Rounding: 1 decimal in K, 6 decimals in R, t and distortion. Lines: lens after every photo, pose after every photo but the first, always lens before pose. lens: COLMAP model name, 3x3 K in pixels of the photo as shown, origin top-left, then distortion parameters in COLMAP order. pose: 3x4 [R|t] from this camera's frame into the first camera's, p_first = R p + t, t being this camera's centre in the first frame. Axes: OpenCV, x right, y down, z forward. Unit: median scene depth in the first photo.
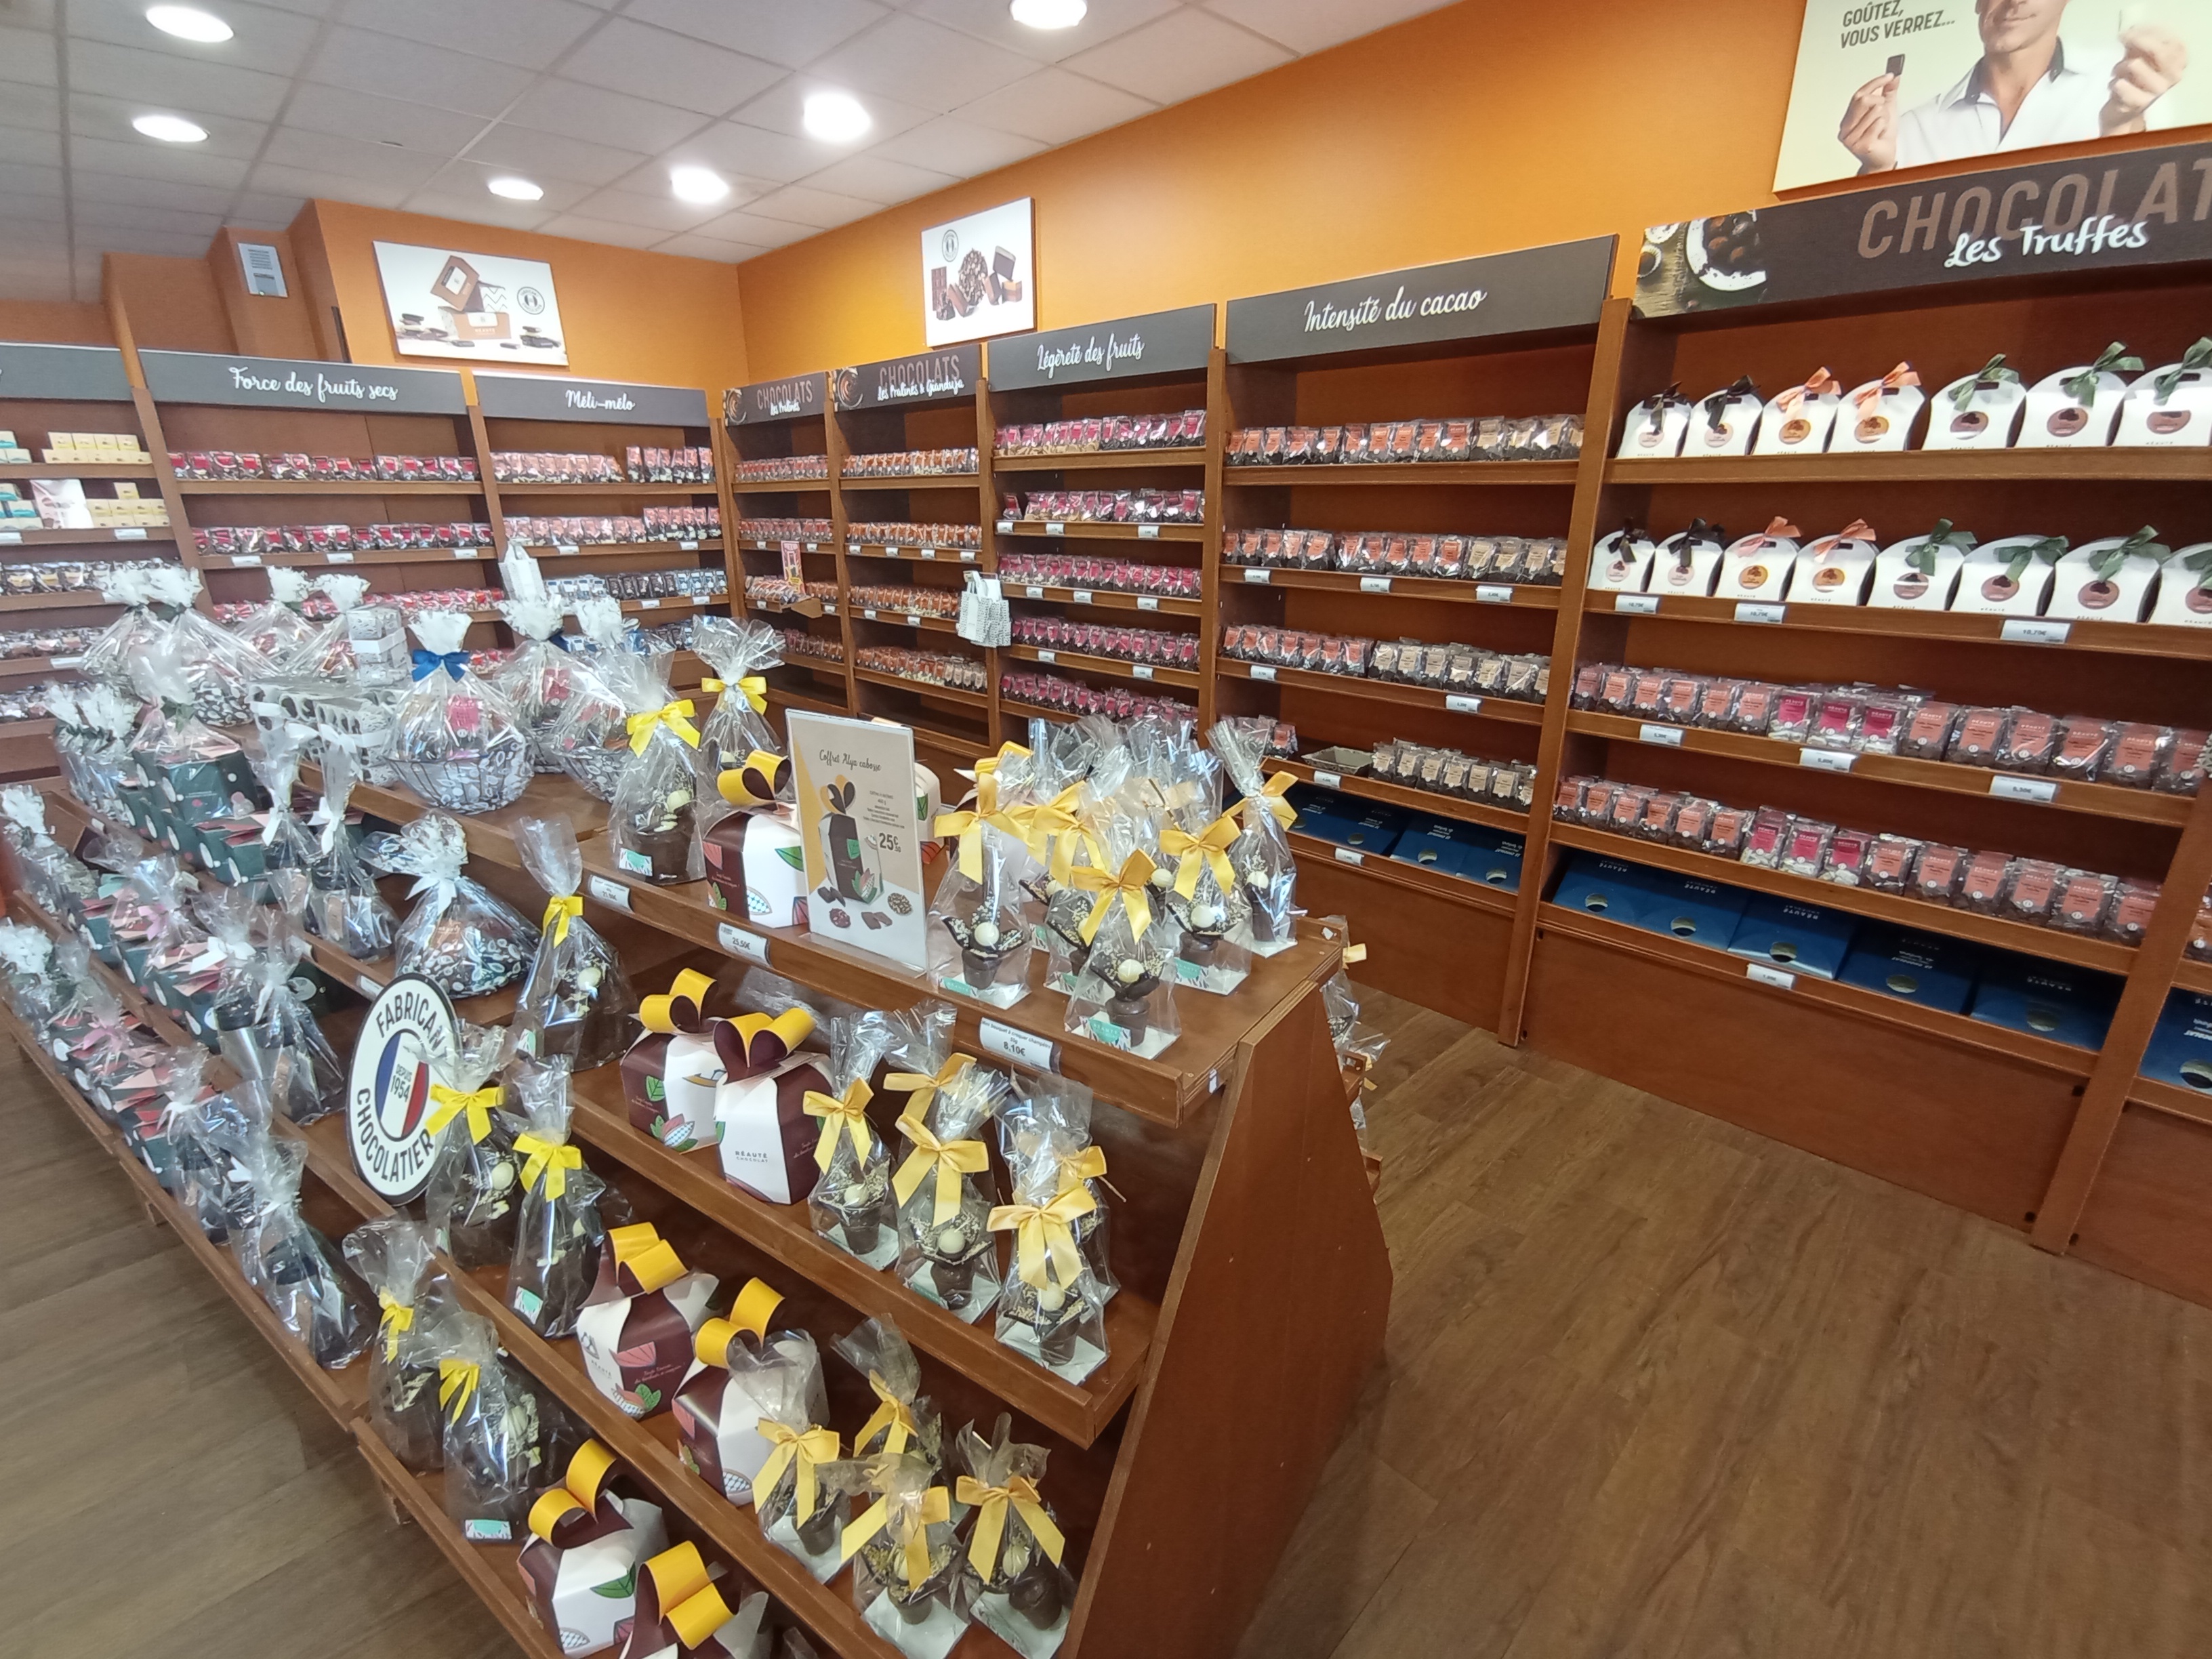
lens RADIAL K [[998.9, 0, 1110.3], [0, 998.9, 843.4], [0, 0, 1]] dist [0.003328, -0.000505]
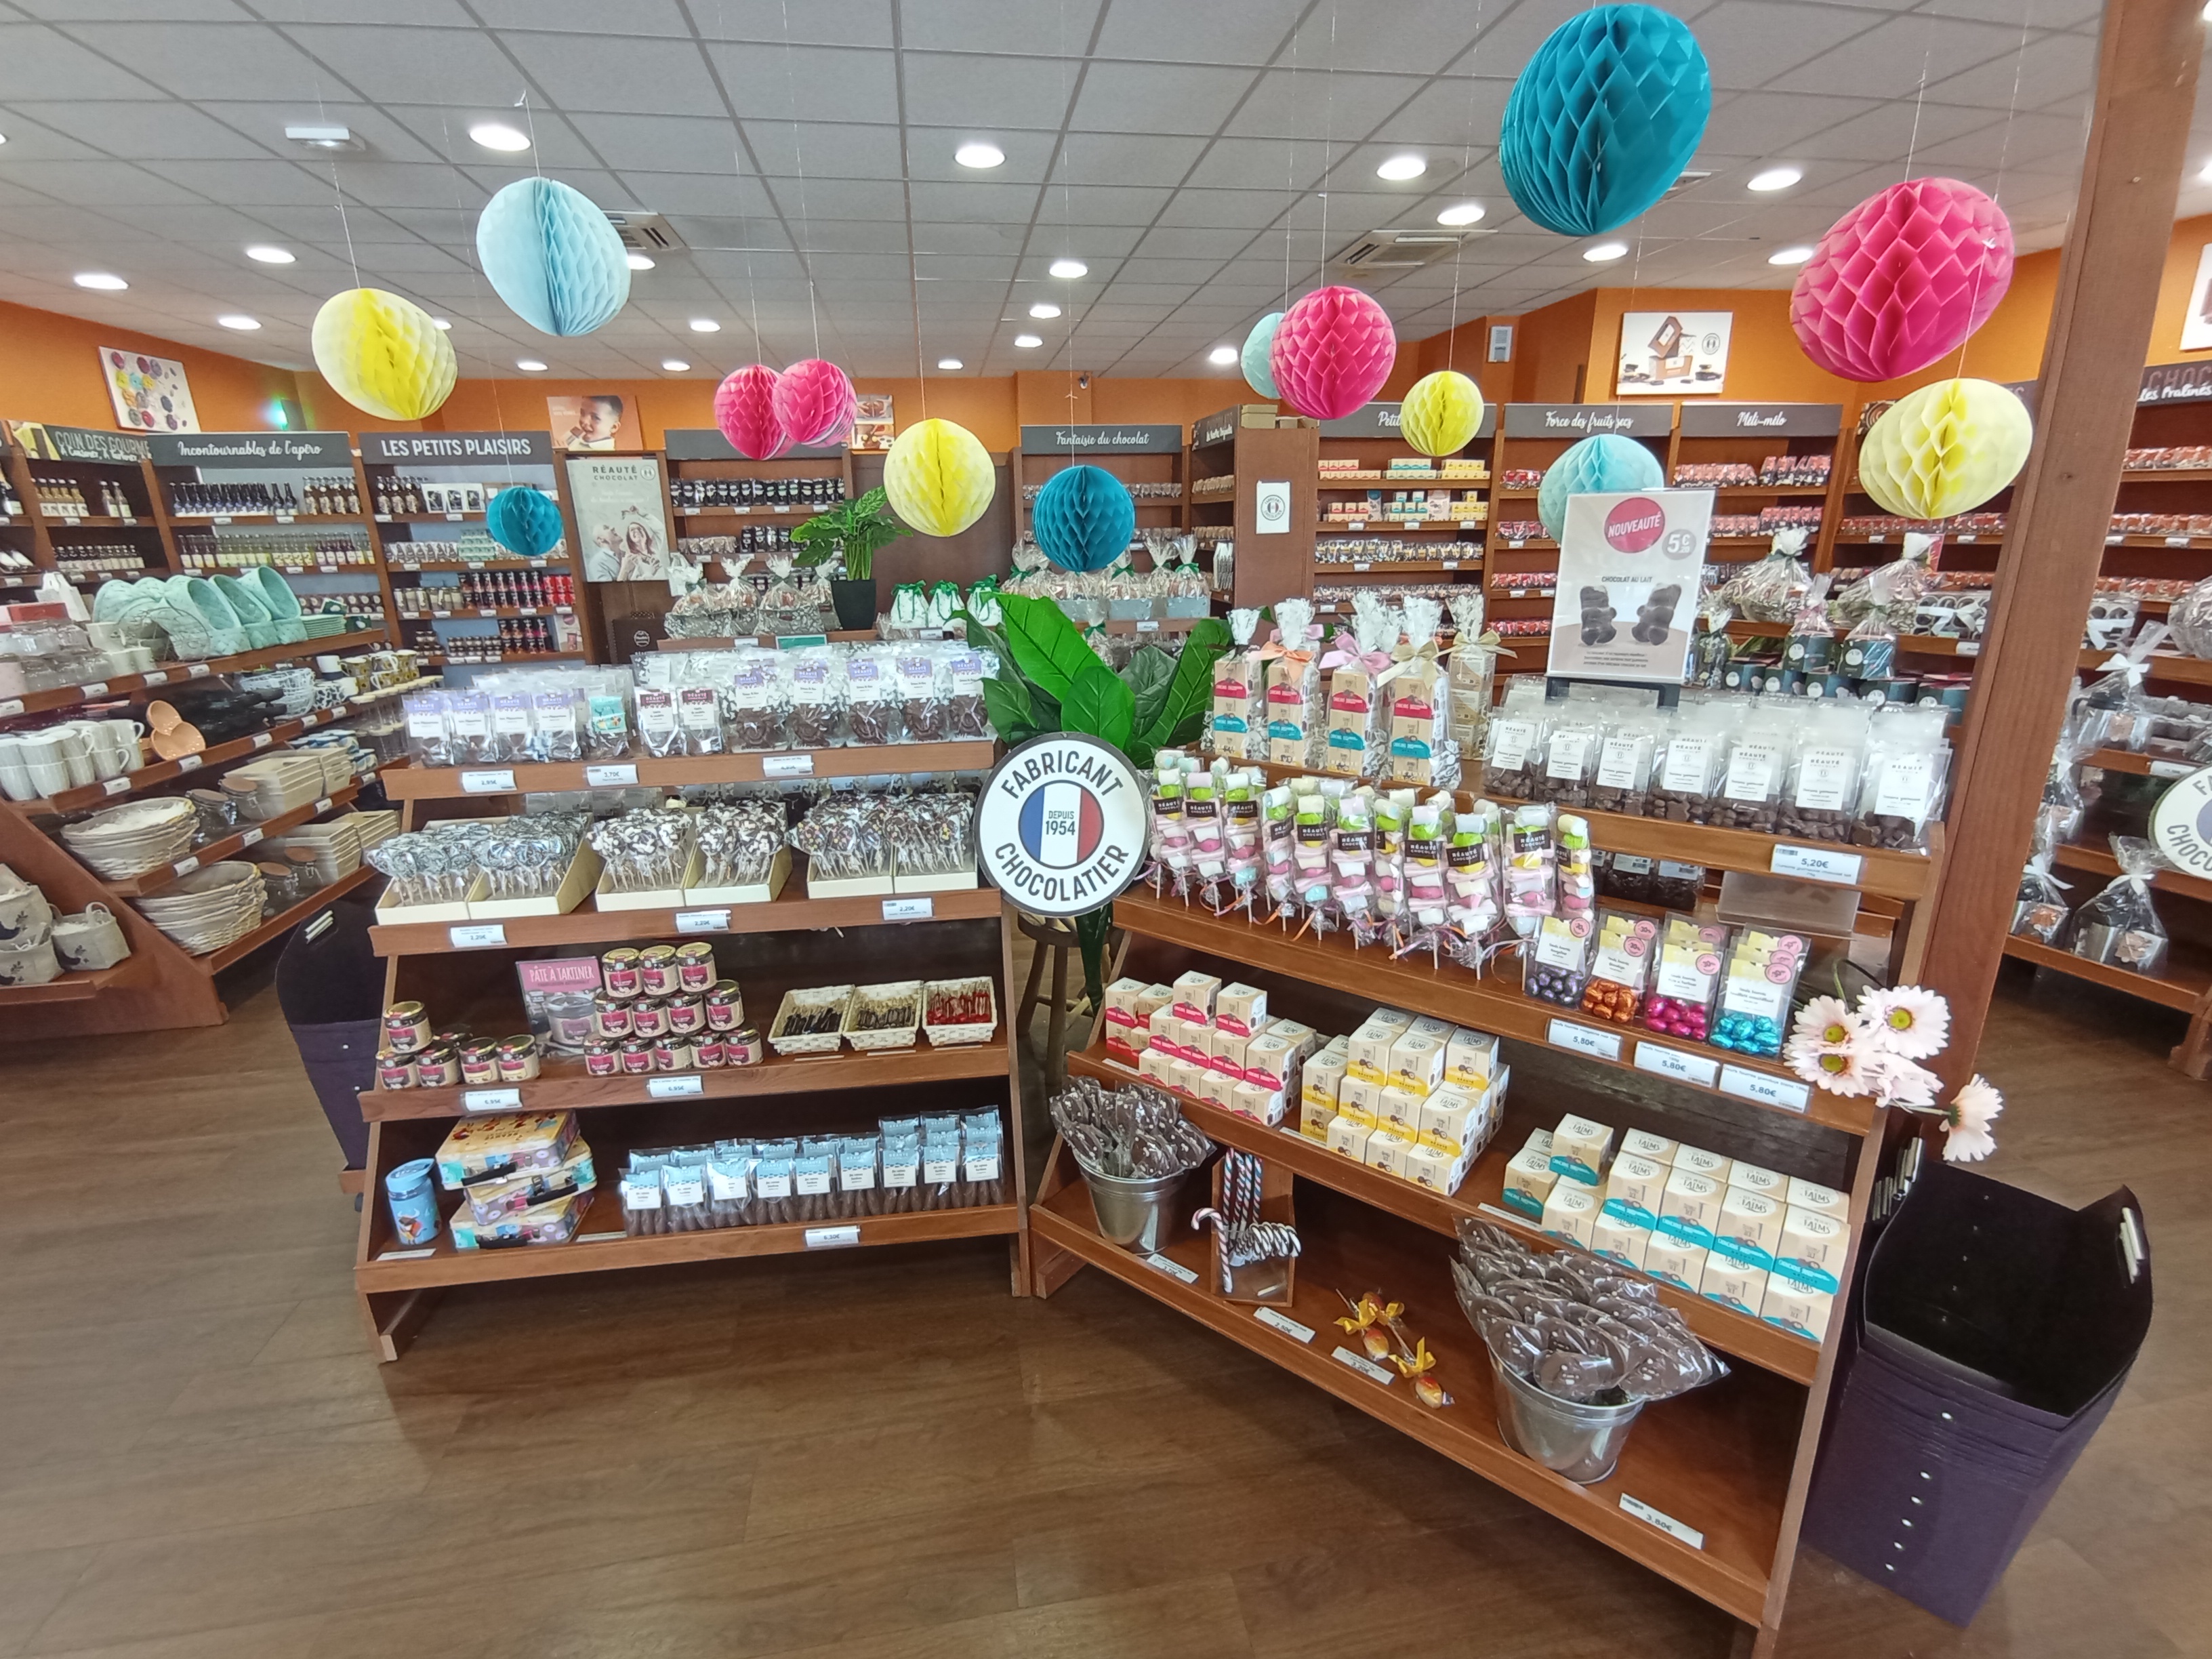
lens RADIAL K [[1031.2, 0, 1106.0], [0, 1031.2, 829.5], [0, 0, 1]] dist [-0.069539, 0.086225]
pose [[0.822916, 0.157257, -0.545967, -0.517942], [-0.176638, 0.984125, 0.017222, 0.209669], [0.540008, 0.082266, 0.837630, -0.534781]]
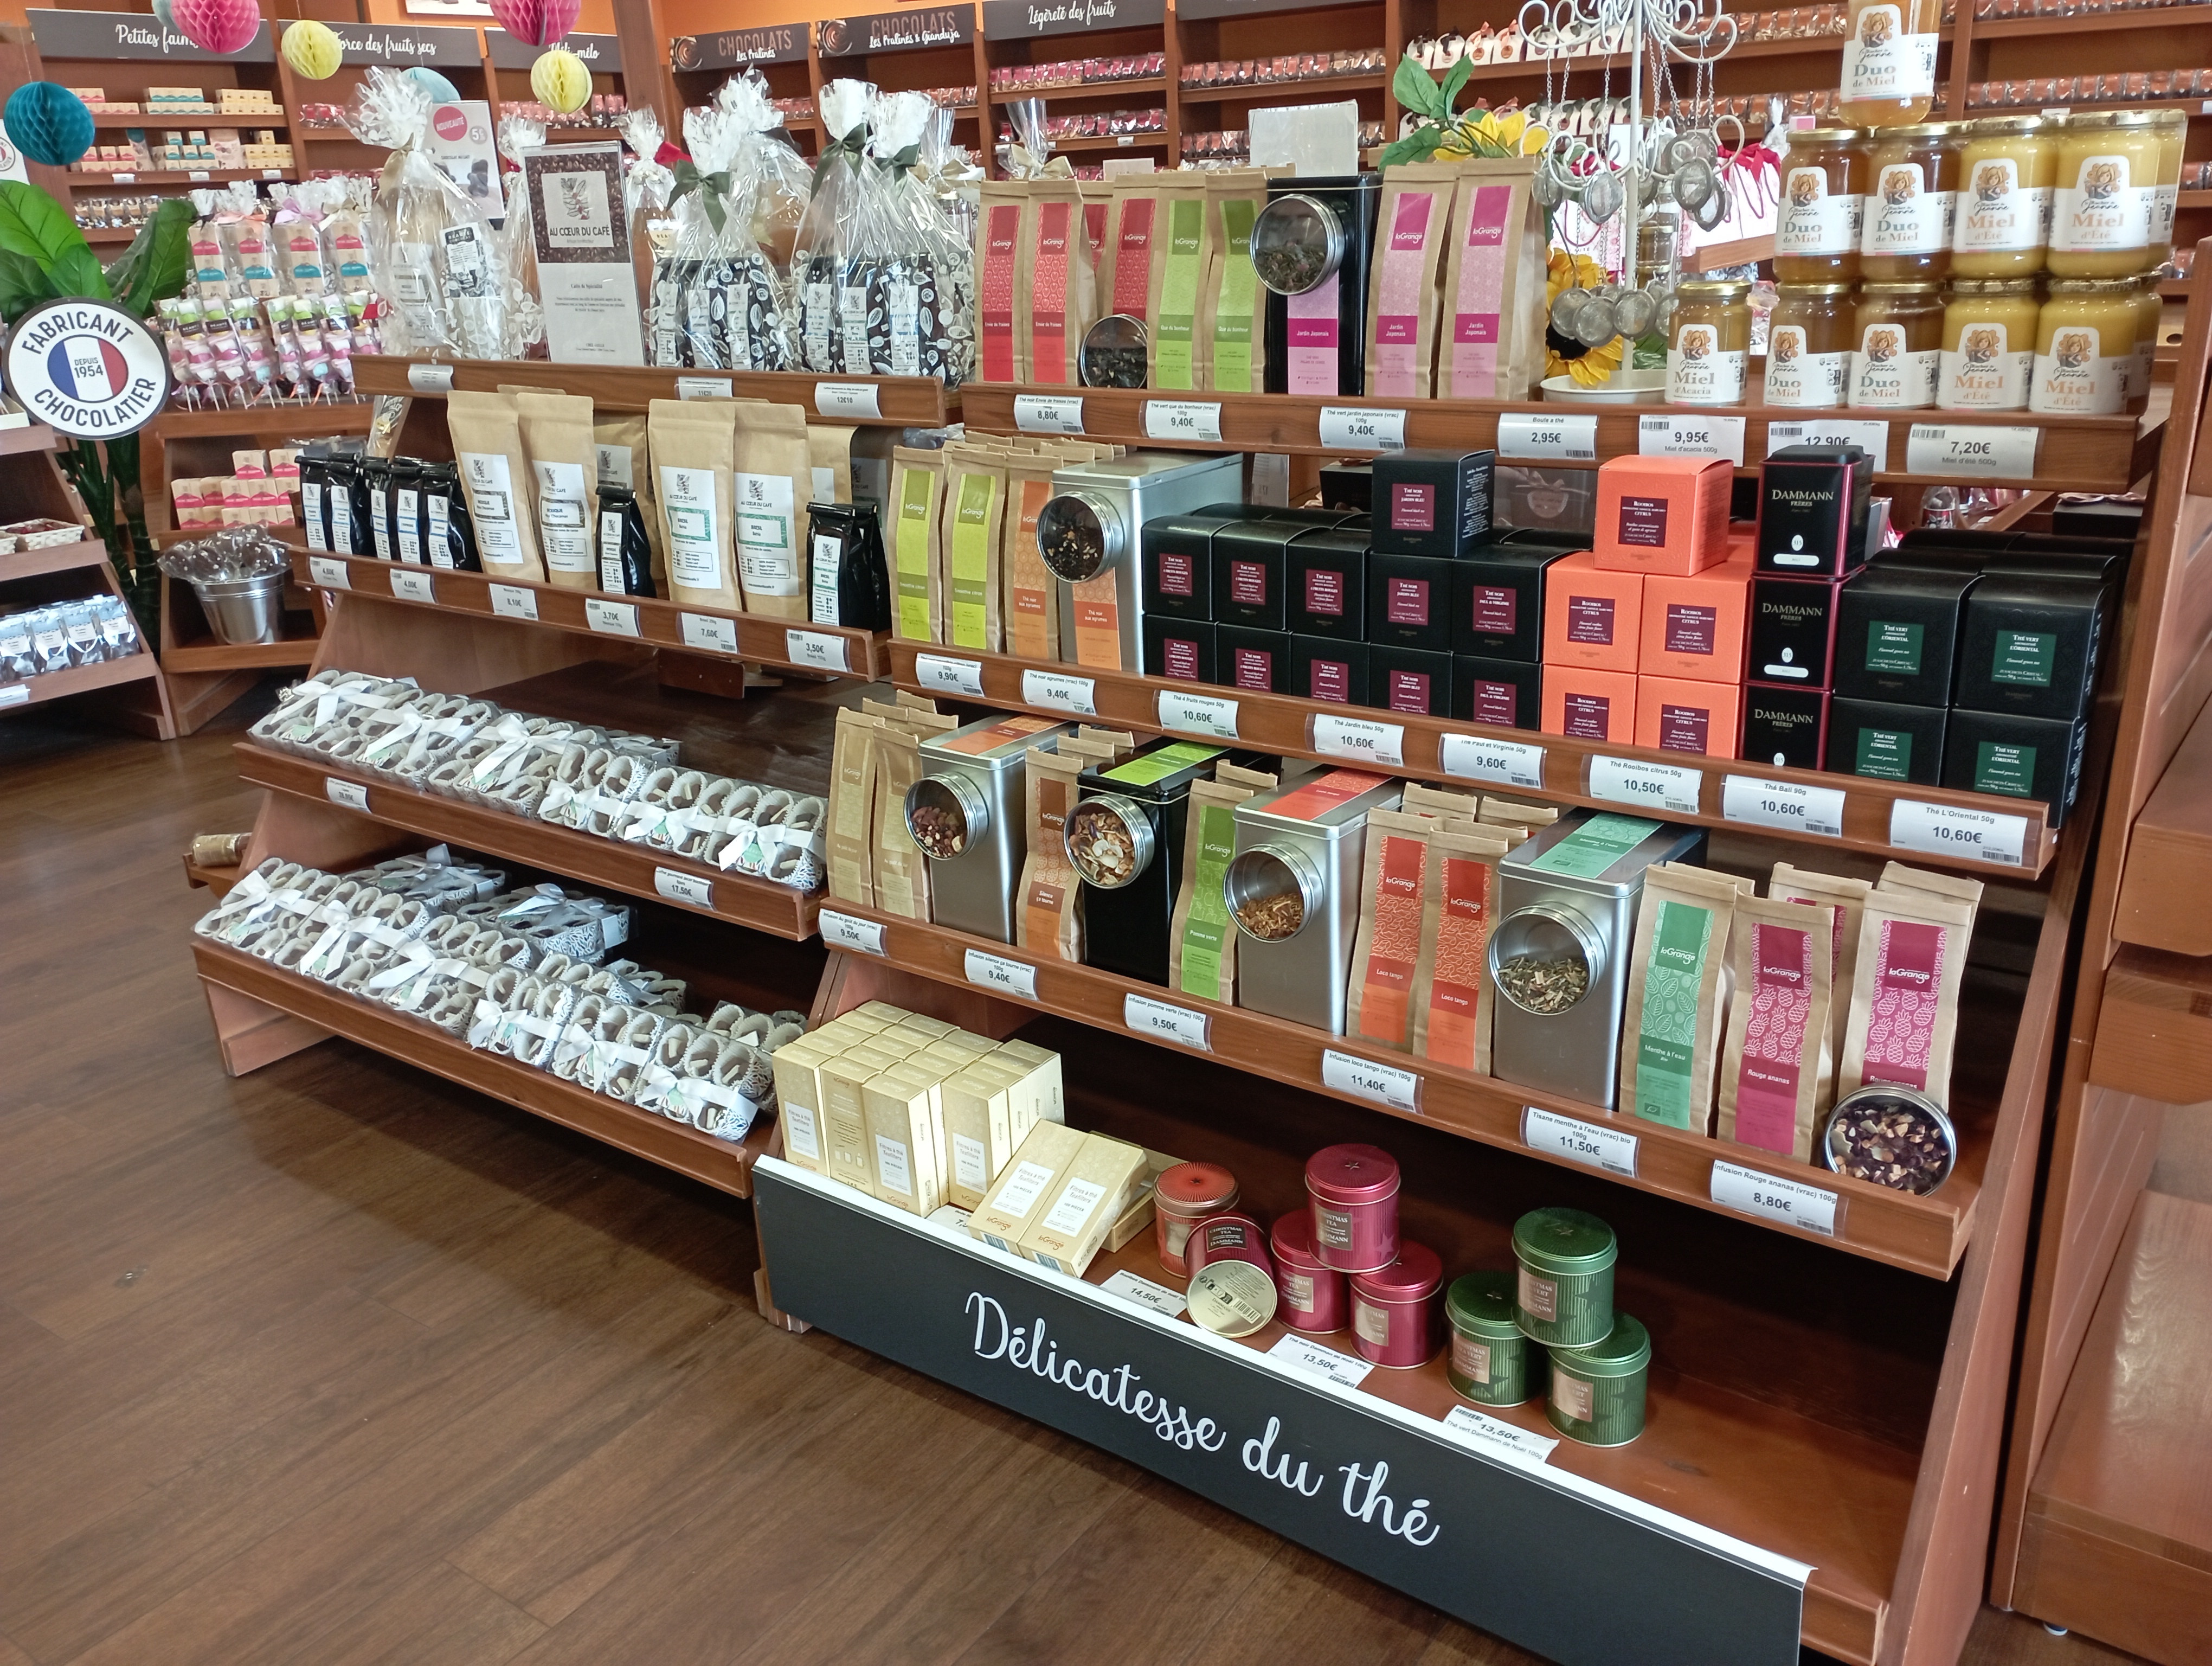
lens RADIAL K [[1781.4, 0, 1102.4], [0, 1781.4, 841.2], [0, 0, 1]] dist [0.194360, -0.212774]
pose [[0.986413, -0.092101, 0.136040, -0.372956], [0.090764, 0.995744, 0.016012, 0.541470], [-0.136935, -0.003447, 0.990574, -1.340045]]
